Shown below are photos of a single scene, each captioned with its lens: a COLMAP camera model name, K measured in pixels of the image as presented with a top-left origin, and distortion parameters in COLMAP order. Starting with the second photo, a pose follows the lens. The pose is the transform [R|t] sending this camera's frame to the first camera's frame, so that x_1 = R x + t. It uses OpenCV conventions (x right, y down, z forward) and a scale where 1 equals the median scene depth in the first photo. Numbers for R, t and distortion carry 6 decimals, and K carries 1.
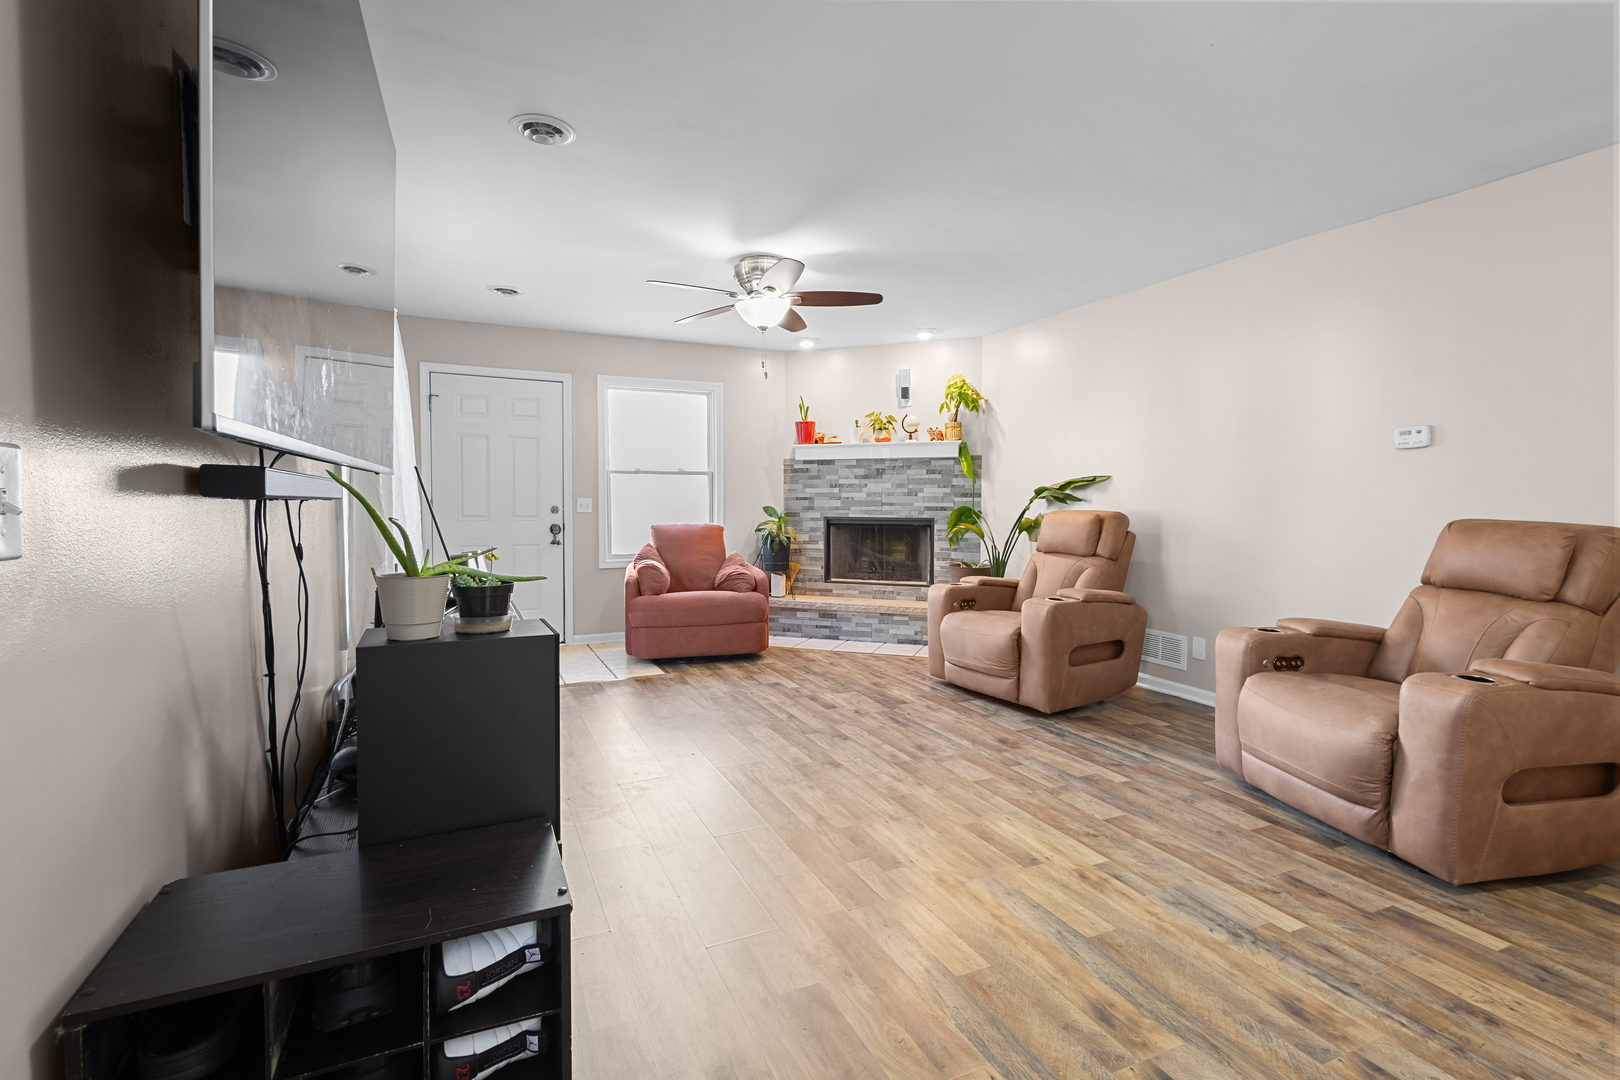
lens RADIAL K [[764.3, 0, 808.2], [0, 764.3, 495.4], [0, 0, 1]] dist [0.001967, 0.000215]
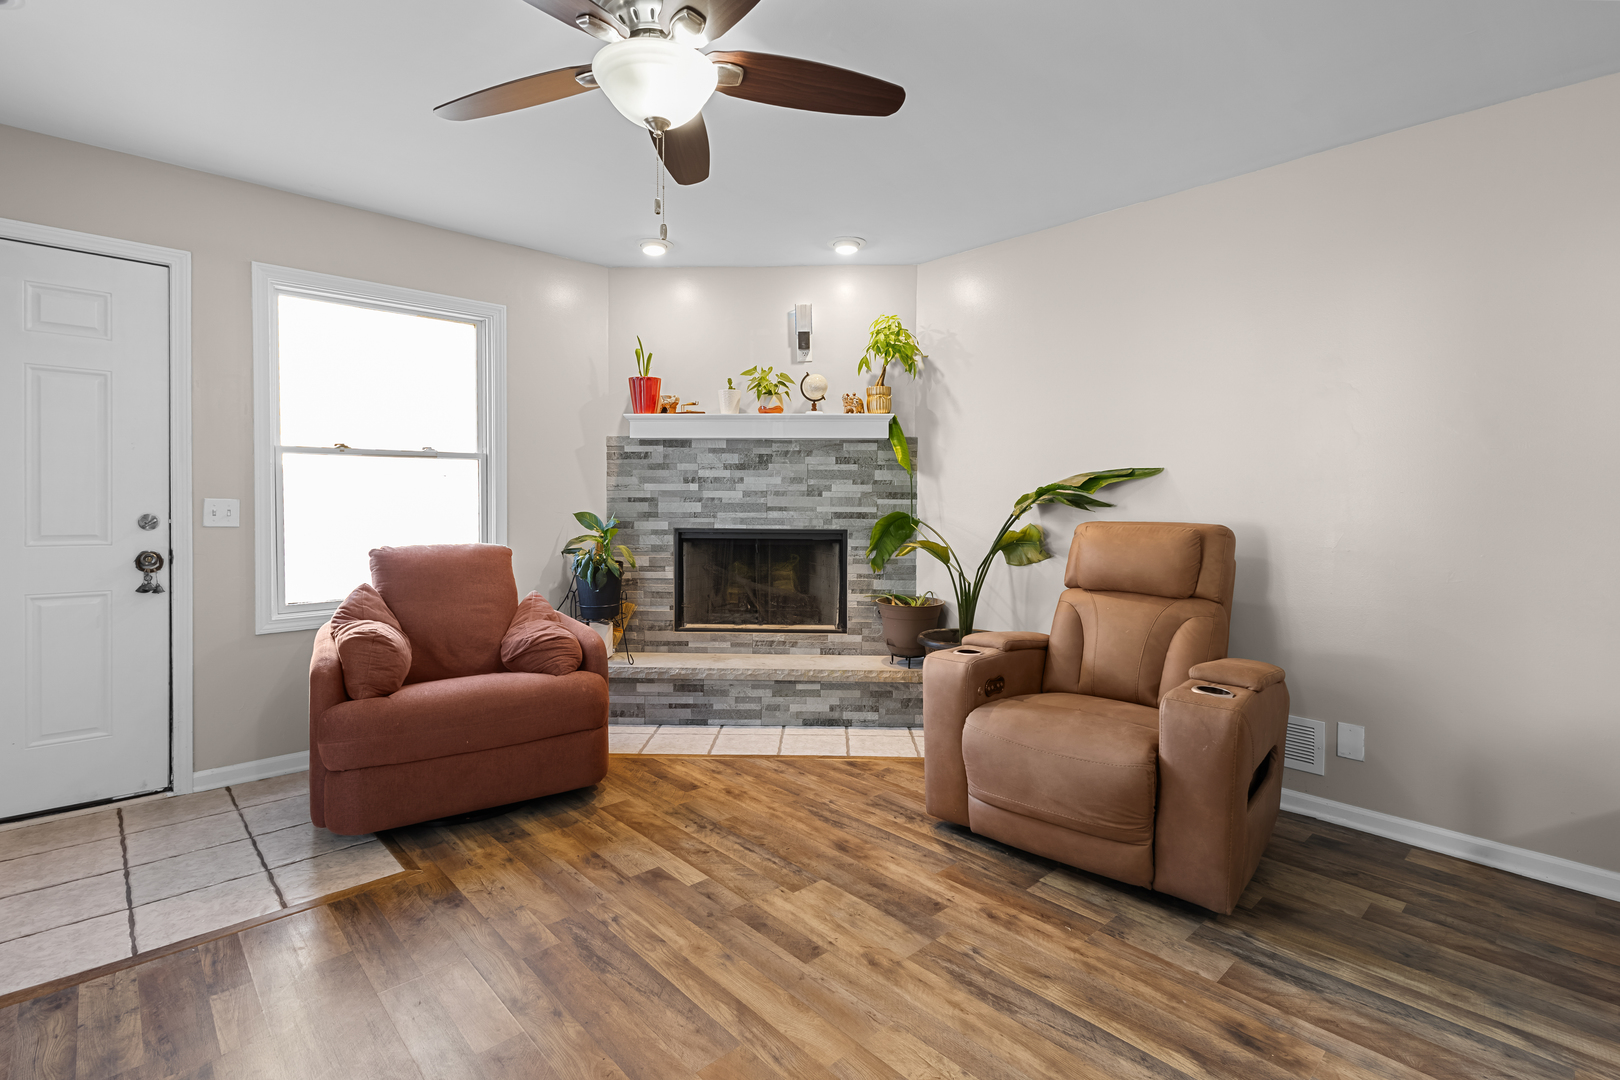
lens RADIAL K [[764.3, 0, 808.2], [0, 764.3, 495.4], [0, 0, 1]] dist [0.001967, 0.000215]
pose [[0.947472, 0.003877, 0.319816, -0.082037], [-0.005429, 0.999977, 0.003961, -0.002686], [-0.319794, -0.005490, 0.947471, 0.376708]]
